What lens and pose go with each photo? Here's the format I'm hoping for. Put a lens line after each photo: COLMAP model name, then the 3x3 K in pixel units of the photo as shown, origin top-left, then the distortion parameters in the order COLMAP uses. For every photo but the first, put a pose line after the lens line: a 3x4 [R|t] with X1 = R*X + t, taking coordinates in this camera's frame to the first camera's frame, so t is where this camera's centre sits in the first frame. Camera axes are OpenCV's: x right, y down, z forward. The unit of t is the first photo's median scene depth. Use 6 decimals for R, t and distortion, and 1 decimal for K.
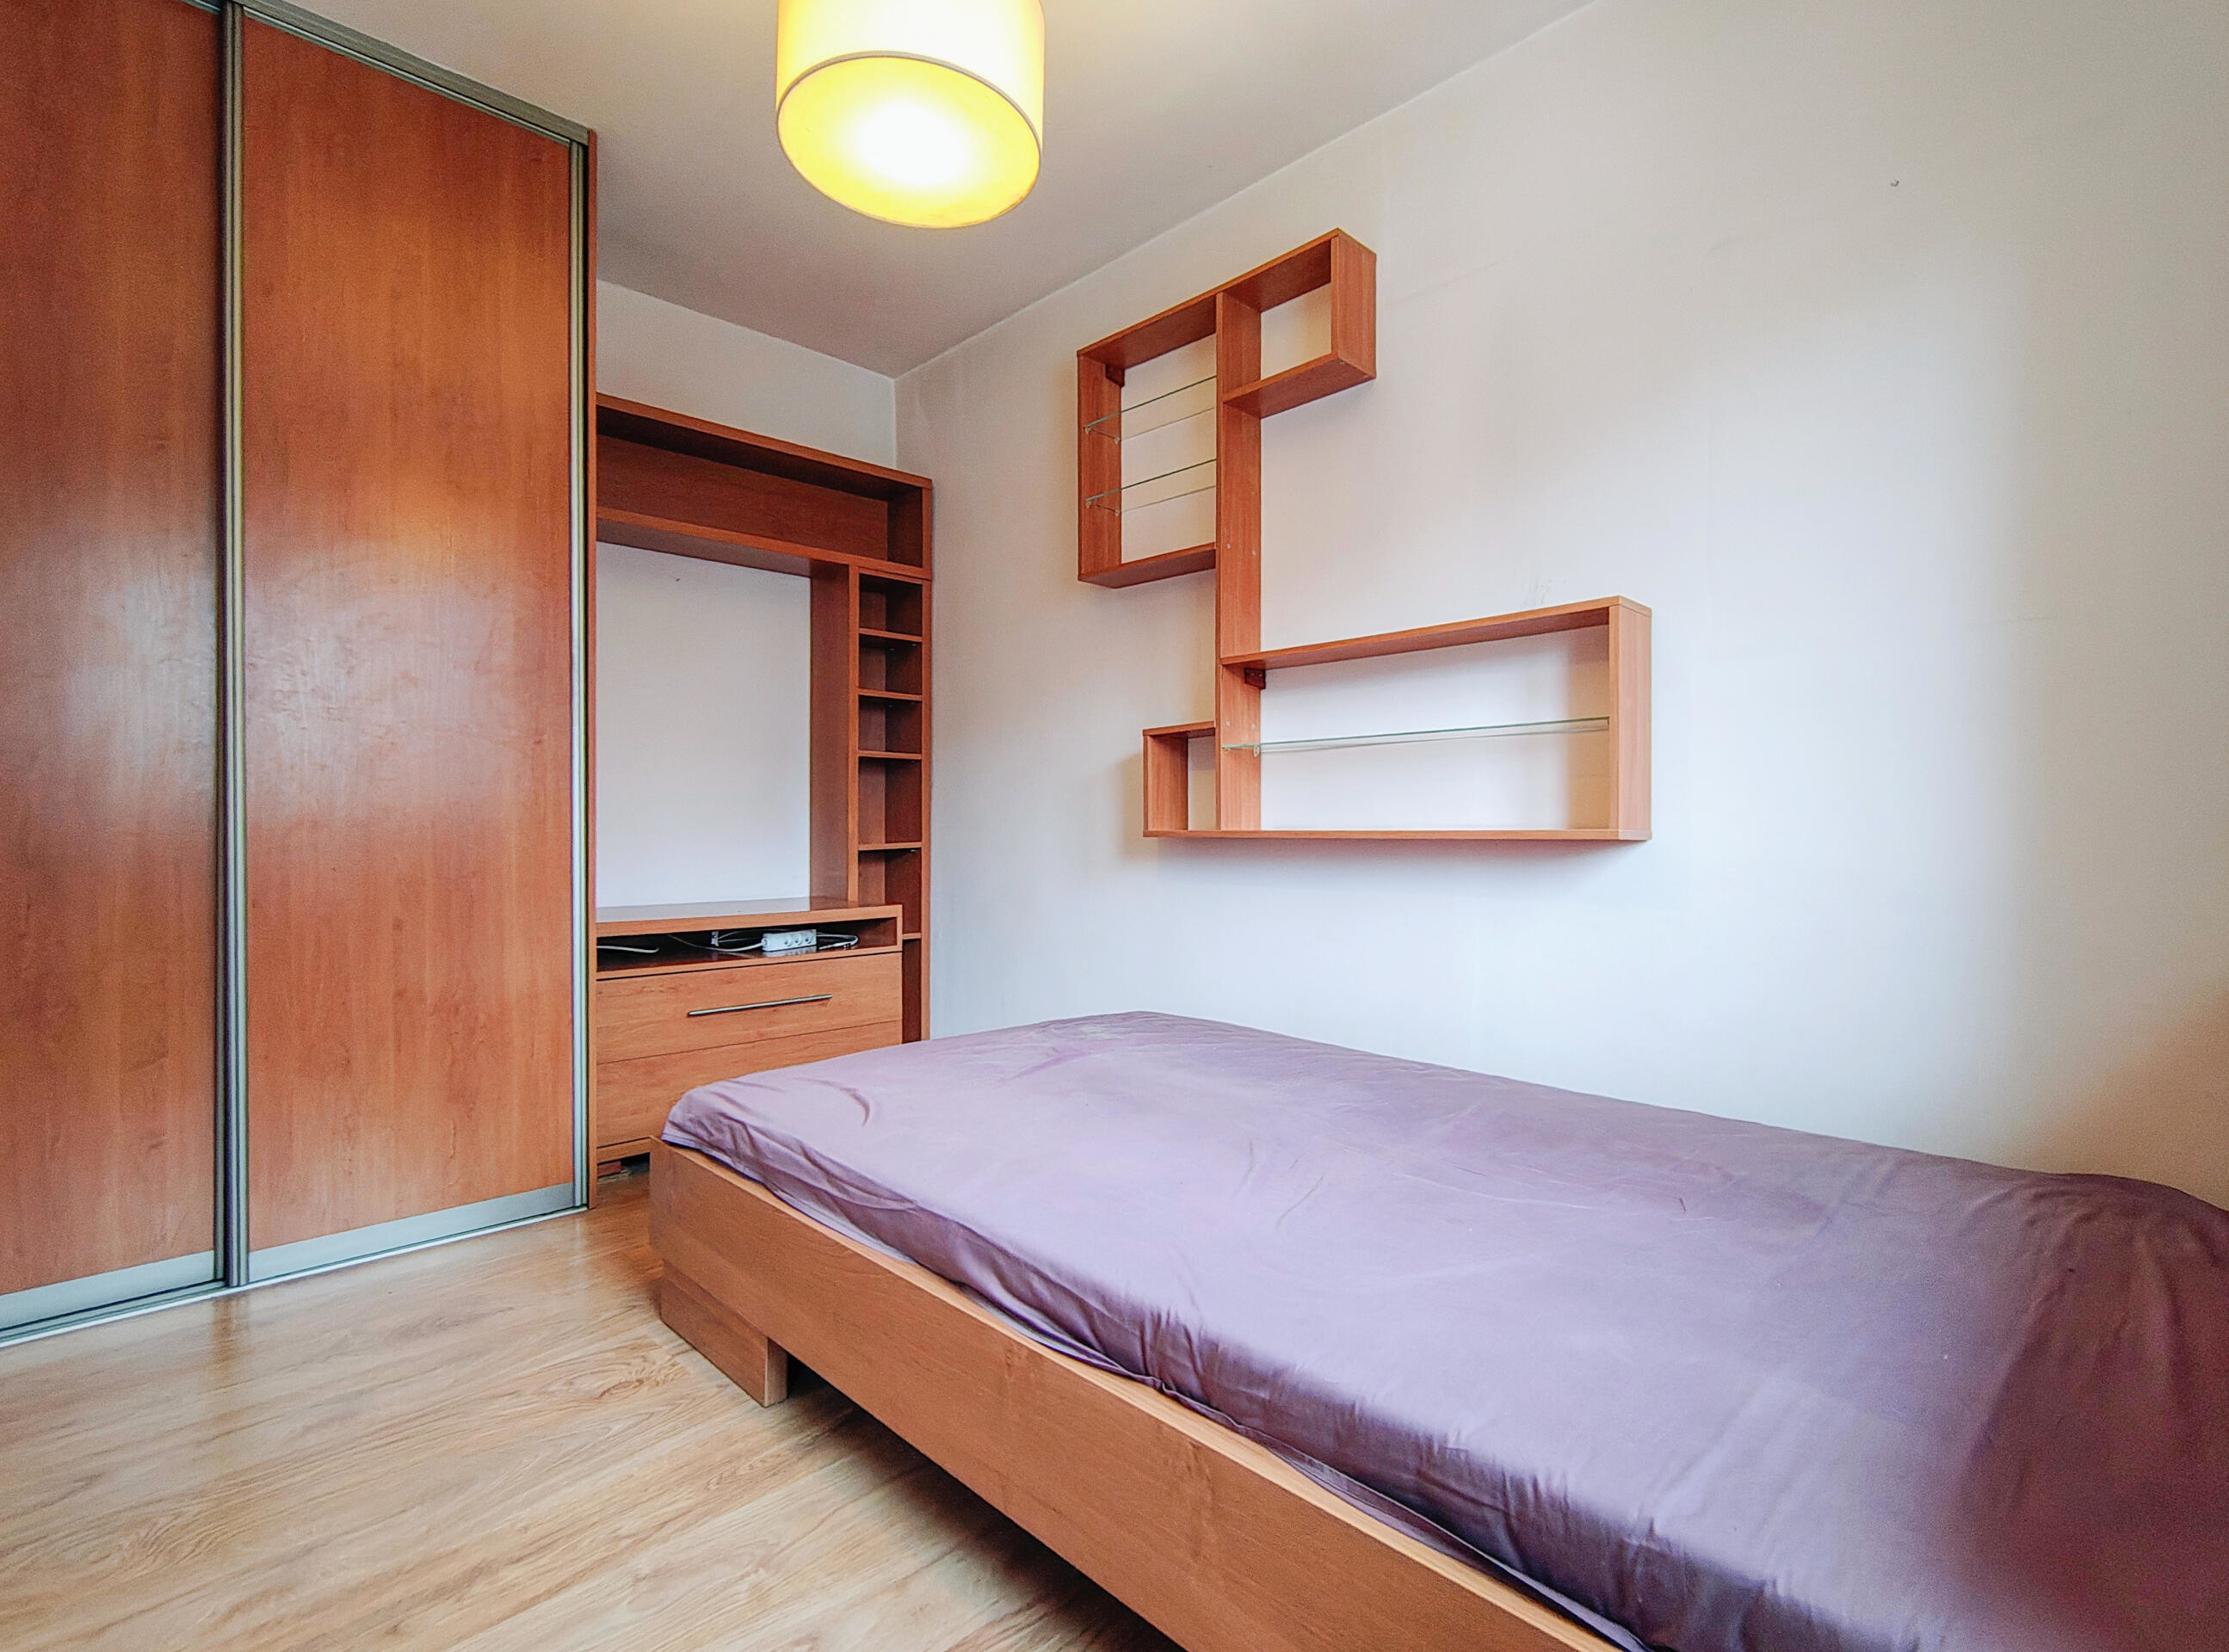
lens RADIAL K [[1069.2, 0, 1114.5], [0, 1069.2, 826.0], [0, 0, 1]] dist [0.002203, 0.000345]
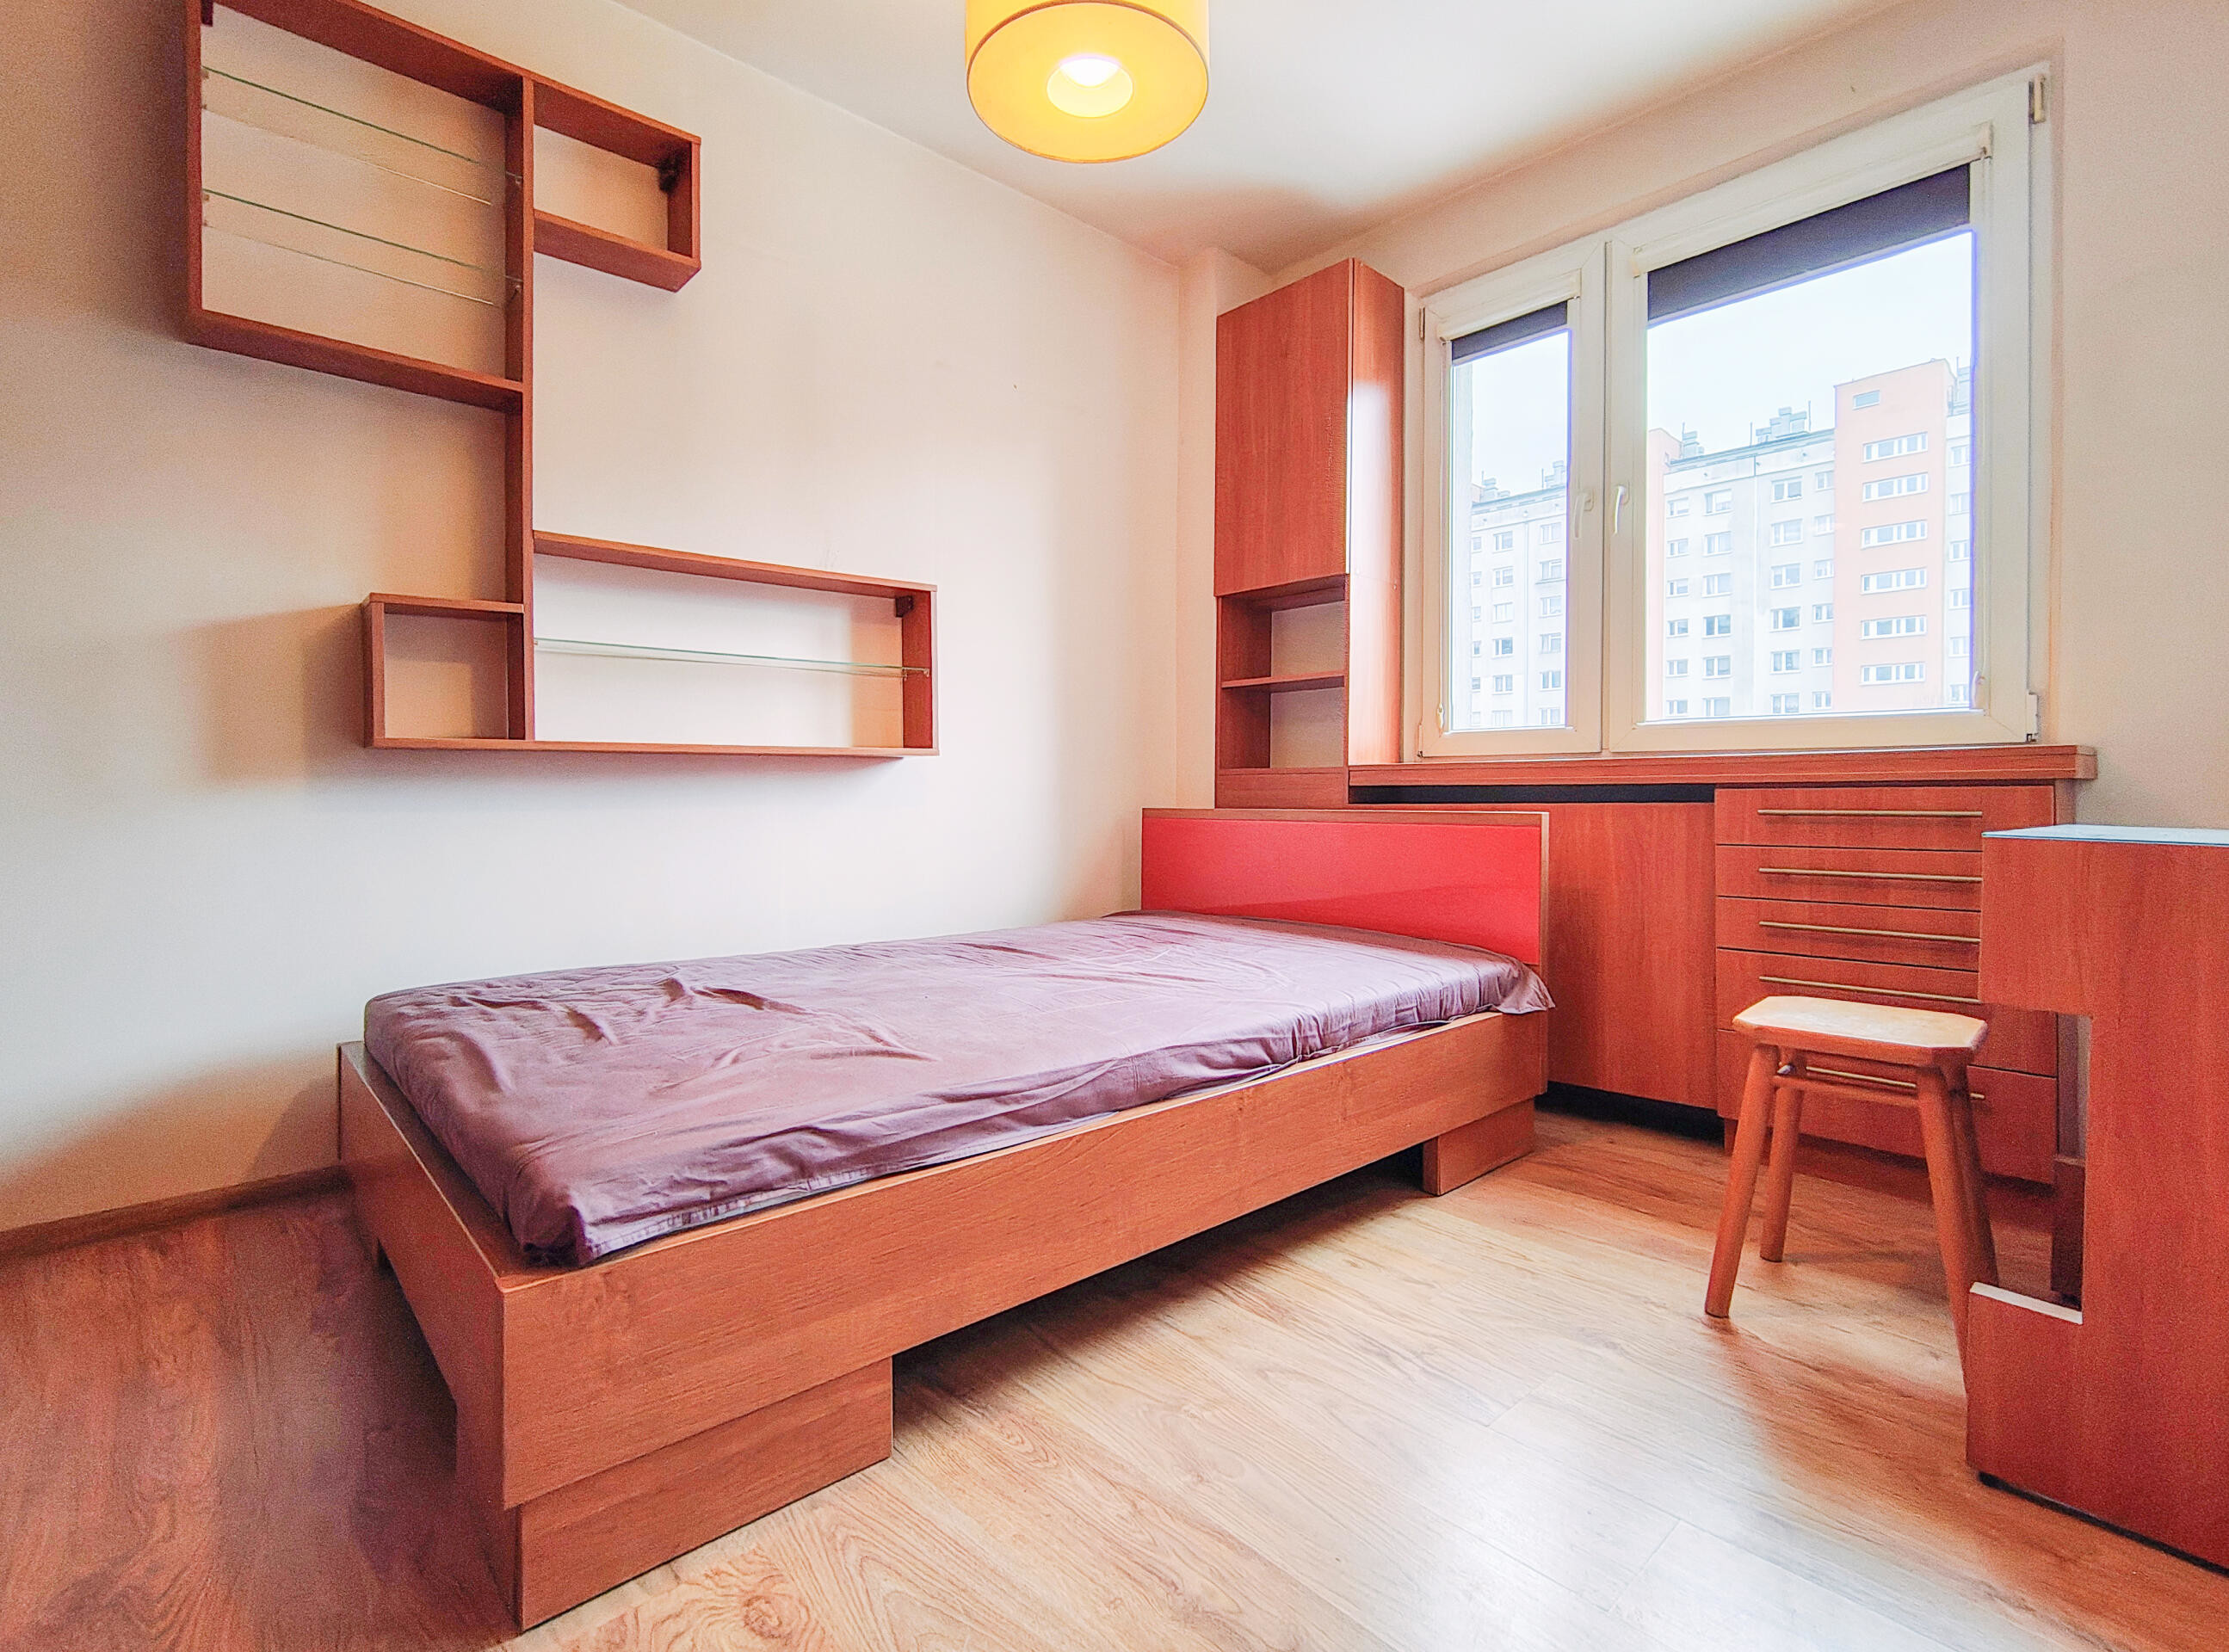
lens RADIAL K [[1061.7, 0, 1119.0], [0, 1061.7, 791.4], [0, 0, 1]] dist [-0.004132, -0.000457]
pose [[0.034115, -0.010149, 0.999366, -1.248818], [-0.003189, 0.999942, 0.010263, 0.060378], [-0.999413, -0.003537, 0.034081, 0.929184]]
